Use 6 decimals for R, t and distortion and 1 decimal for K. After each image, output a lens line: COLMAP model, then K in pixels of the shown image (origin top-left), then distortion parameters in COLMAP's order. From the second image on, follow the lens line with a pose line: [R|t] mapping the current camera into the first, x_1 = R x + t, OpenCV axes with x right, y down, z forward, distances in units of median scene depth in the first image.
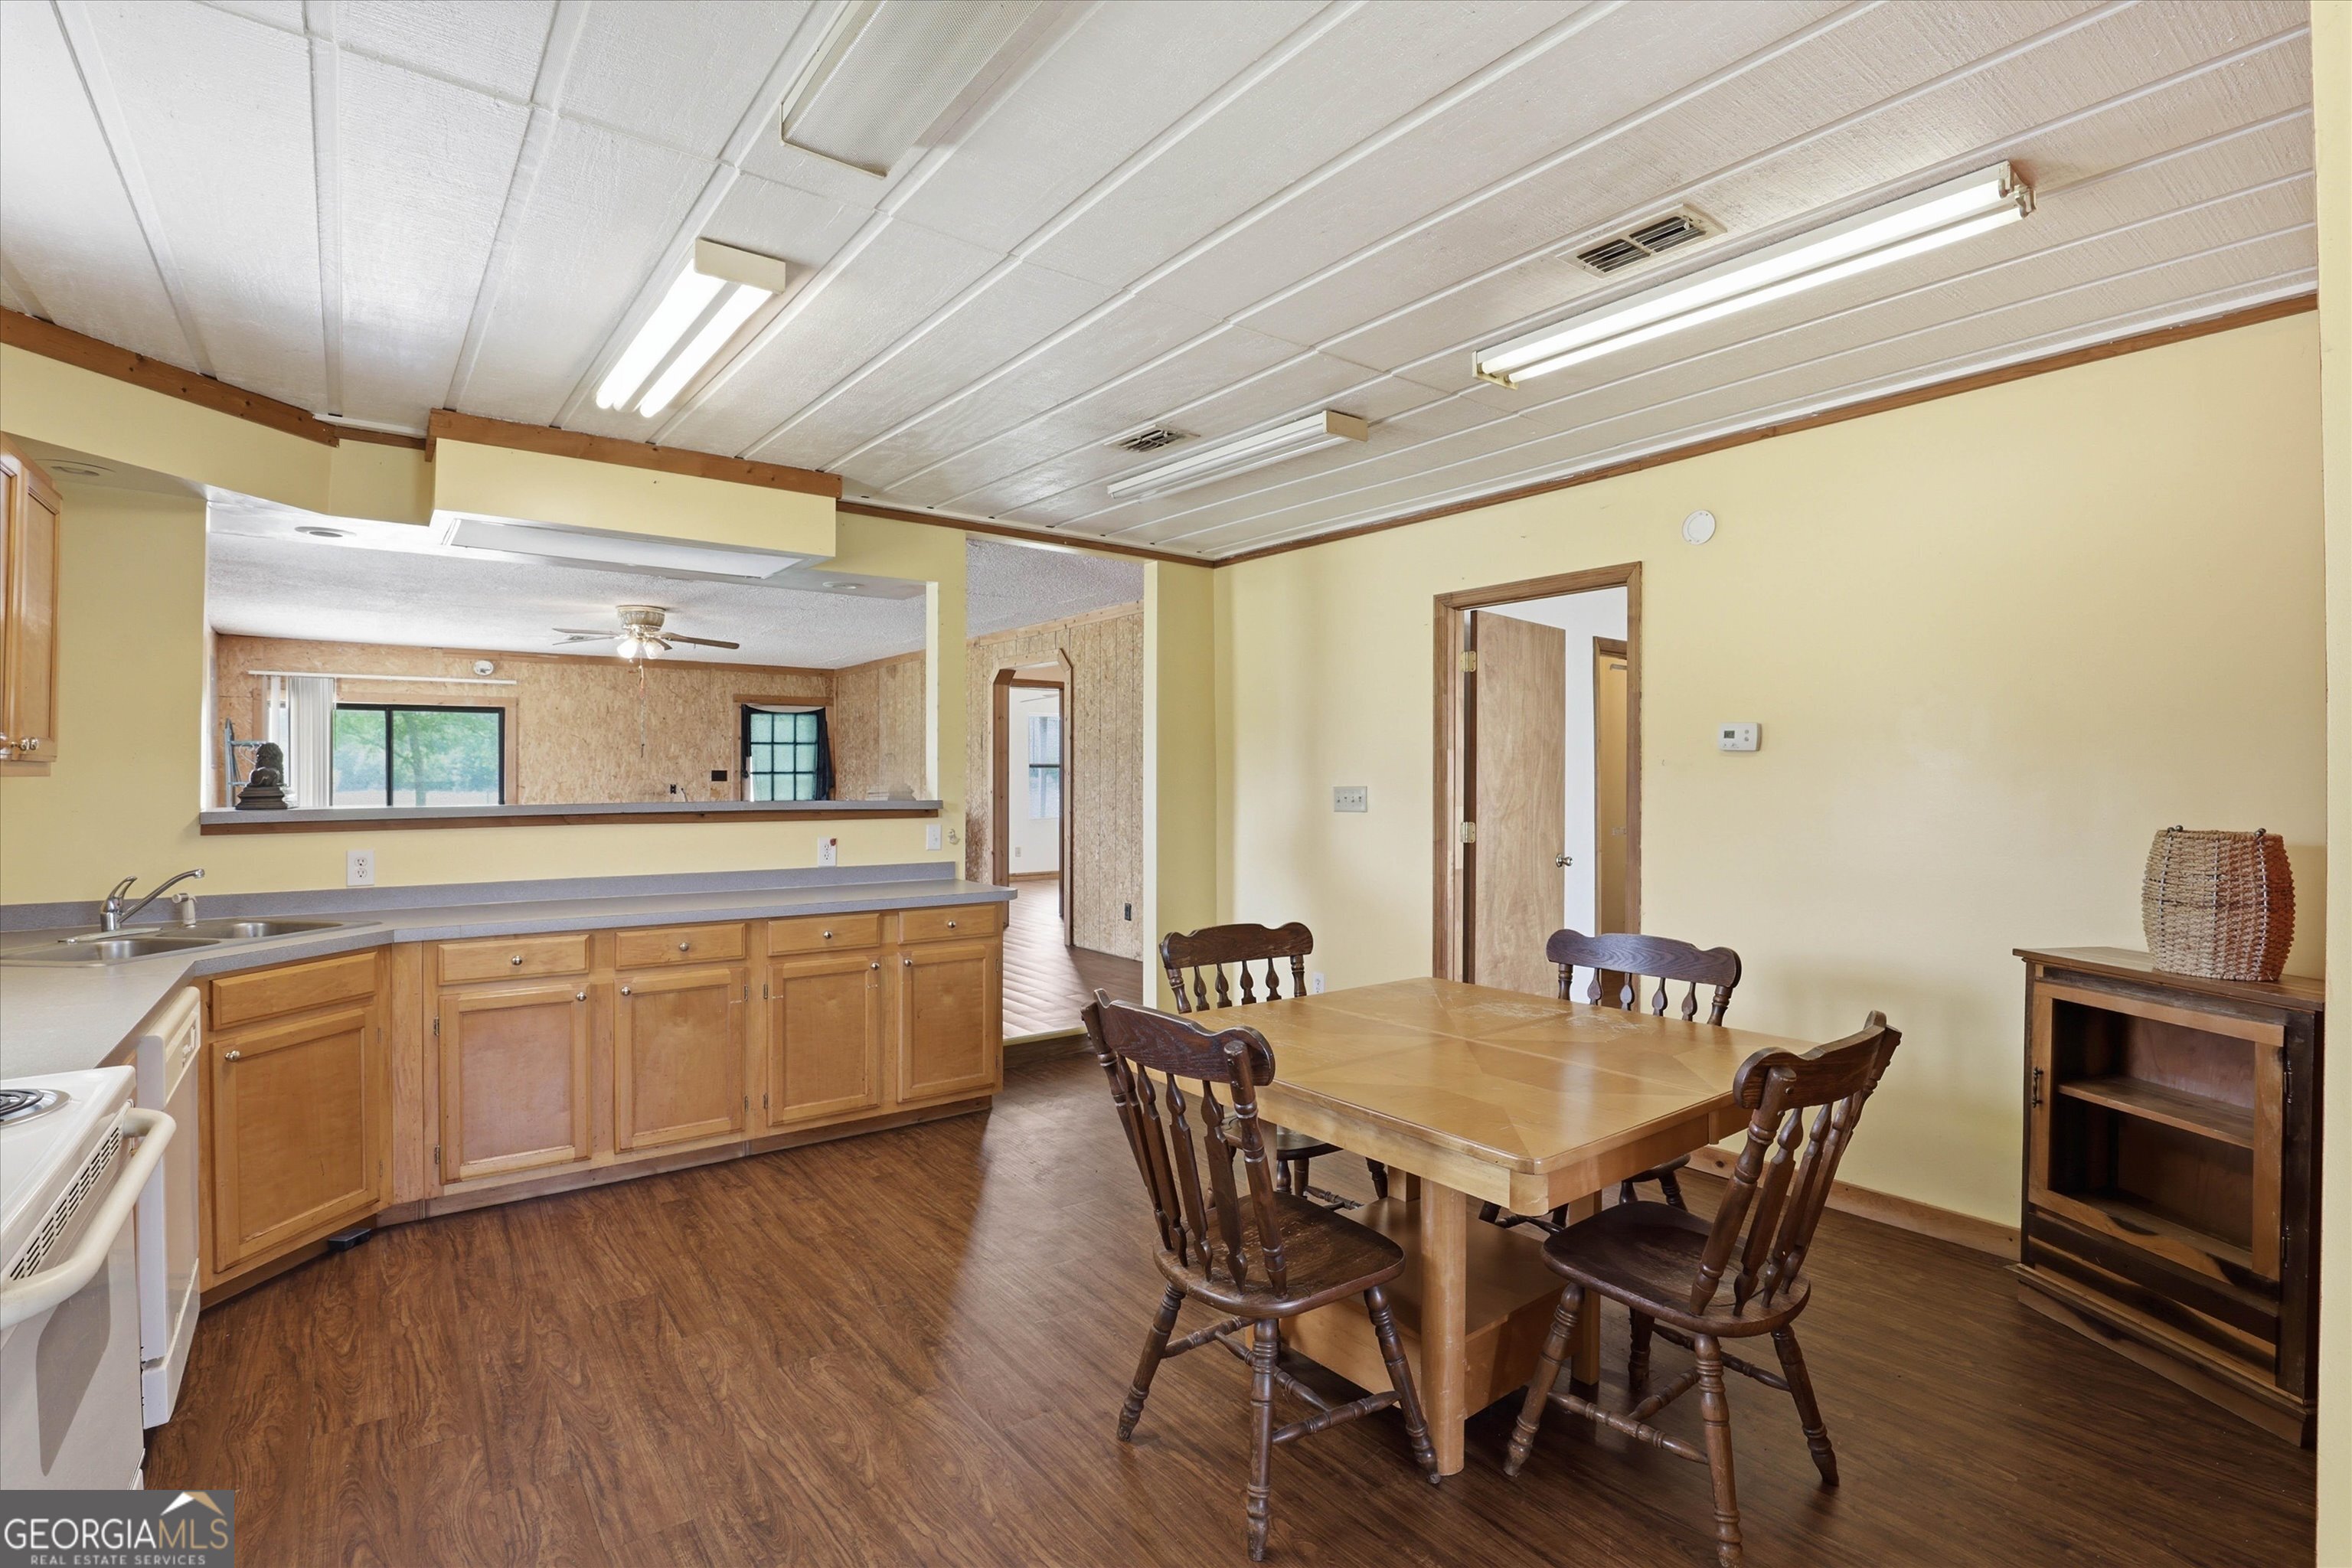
lens RADIAL K [[1082.7, 0, 1164.1], [0, 1082.7, 779.9], [0, 0, 1]] dist [-0.016587, -0.009595]
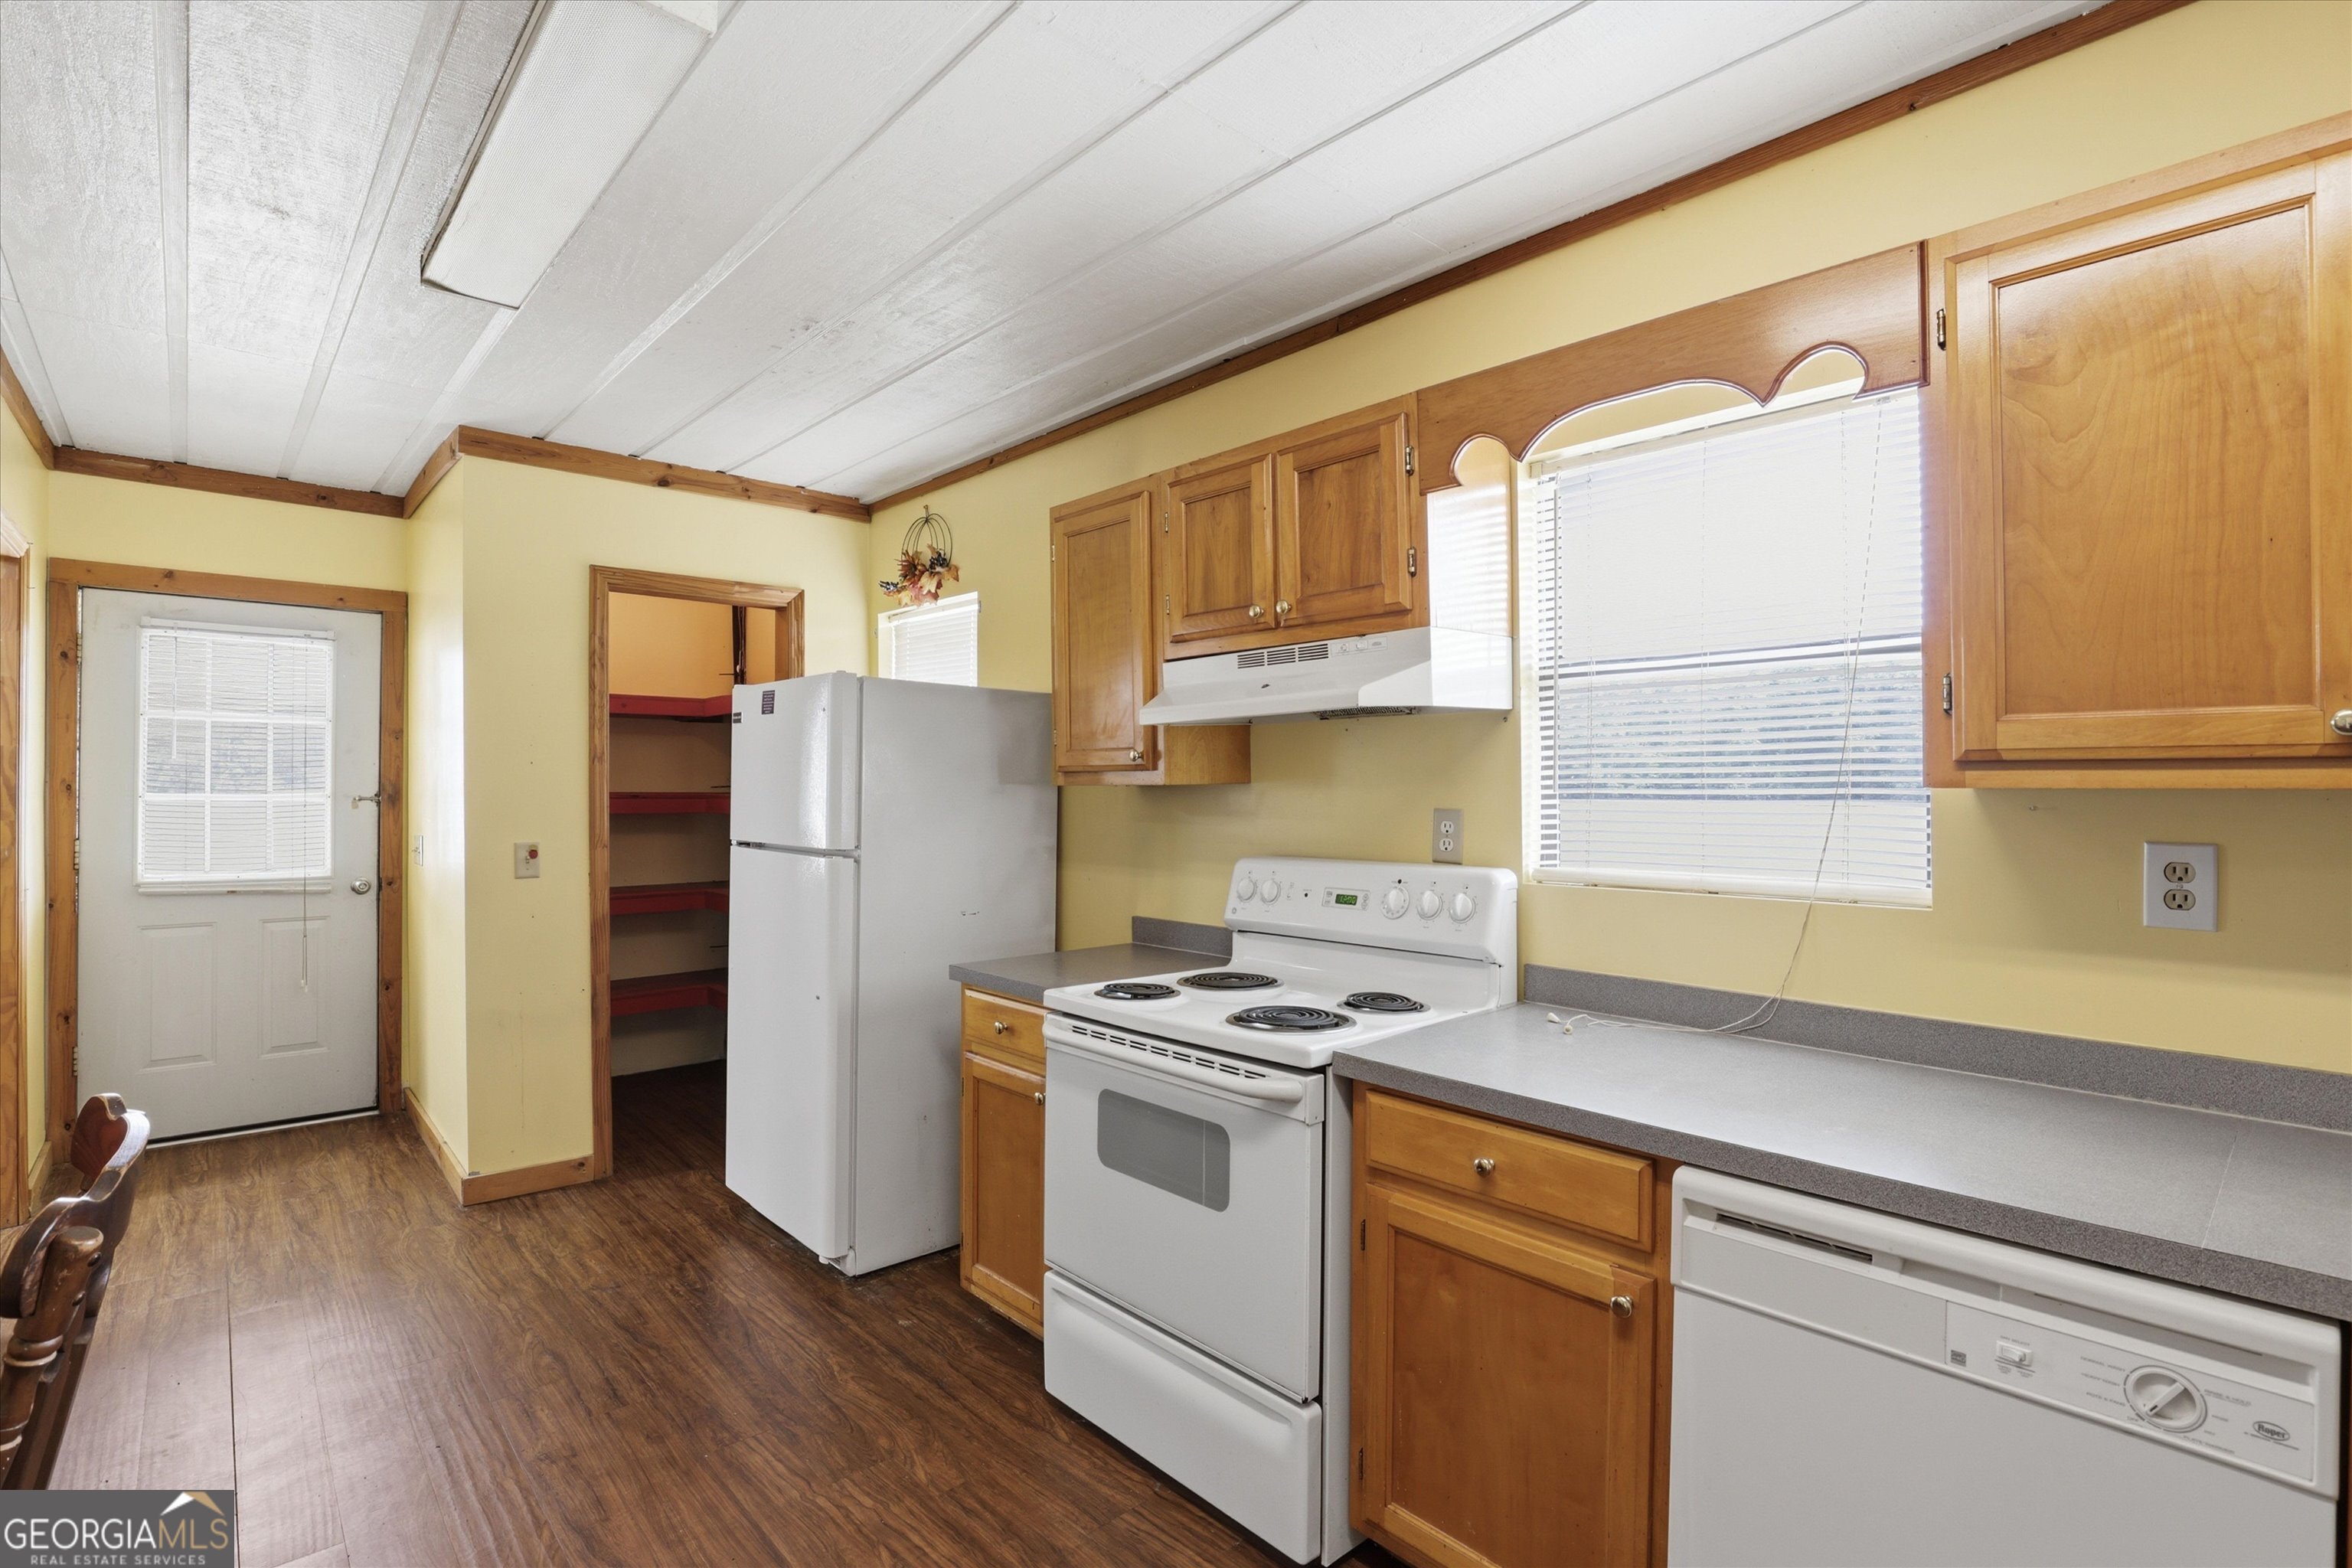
lens RADIAL K [[1091.6, 0, 1163.8], [0, 1091.6, 780.5], [0, 0, 1]] dist [-0.034824, 0.007626]
pose [[-0.995531, -0.004655, -0.094321, -0.297457], [-0.004398, 0.999986, -0.002924, -0.002152], [0.094334, -0.002496, -0.995537, 0.876979]]
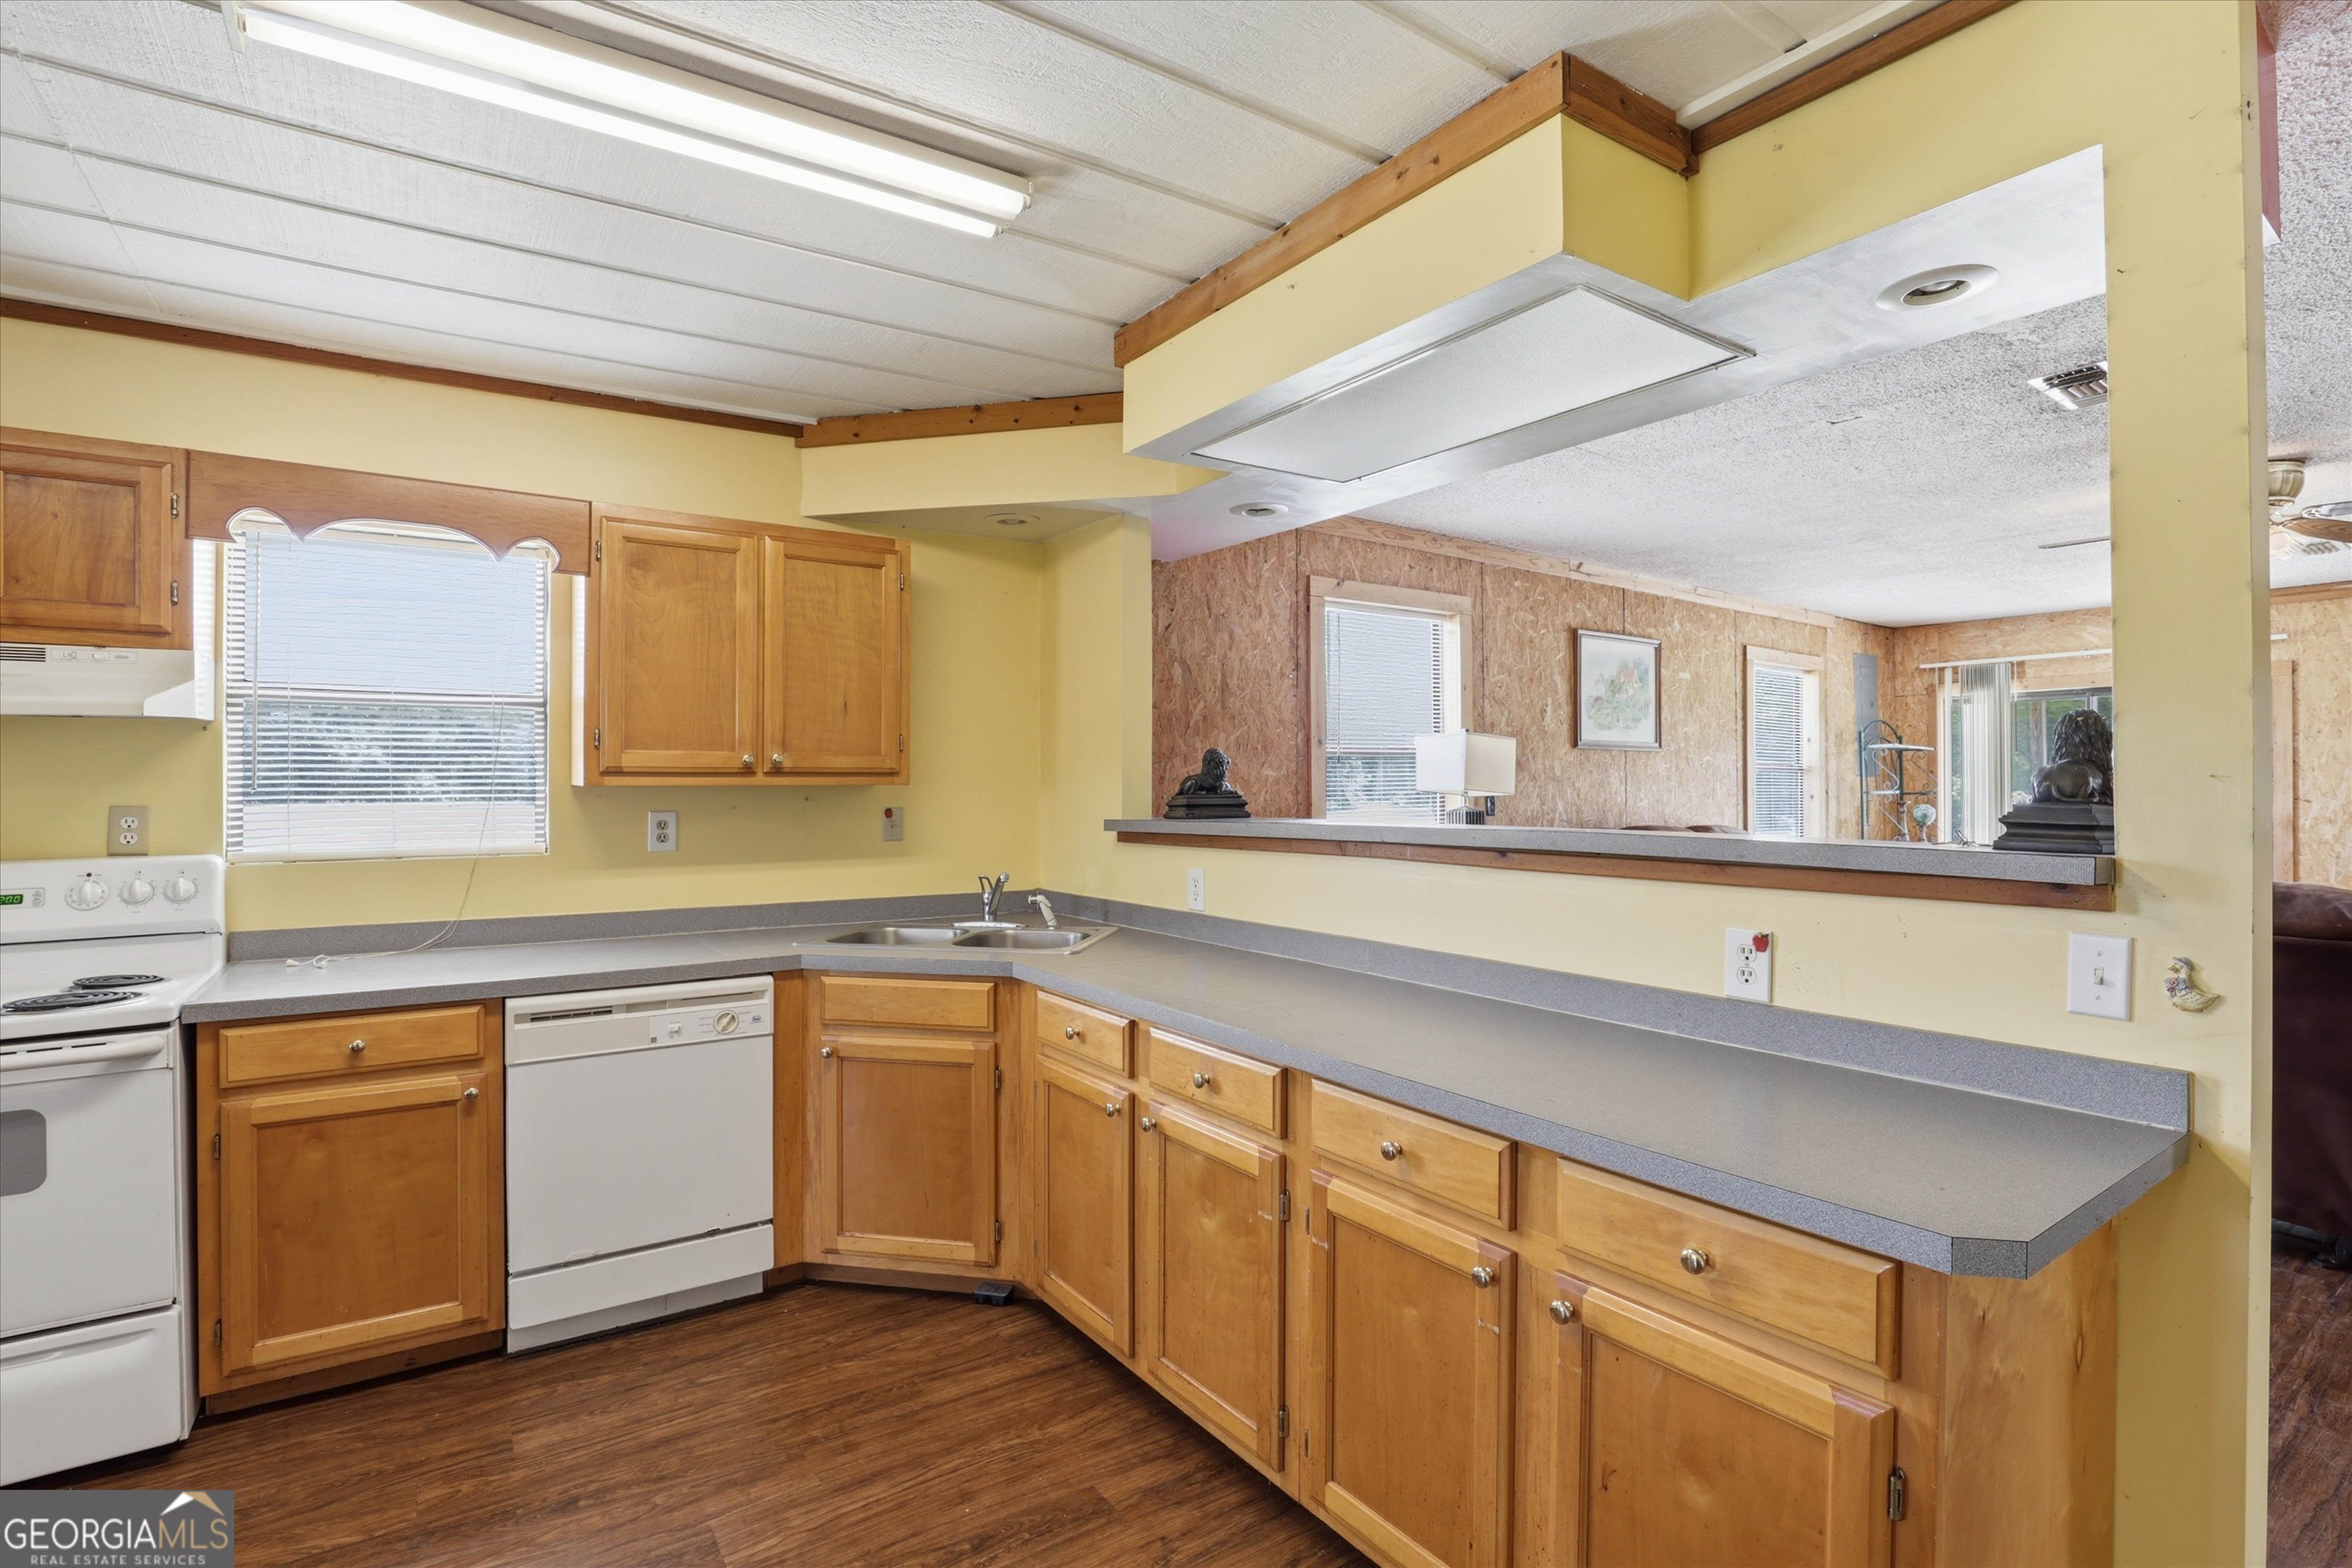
lens RADIAL K [[1091.6, 0, 1163.8], [0, 1091.6, 780.5], [0, 0, 1]] dist [-0.034824, 0.007626]
pose [[-0.042334, -0.008061, -0.999071, 0.124003], [-0.000606, 0.999967, -0.008042, 0.000658], [0.999103, 0.000265, -0.042338, 0.949505]]
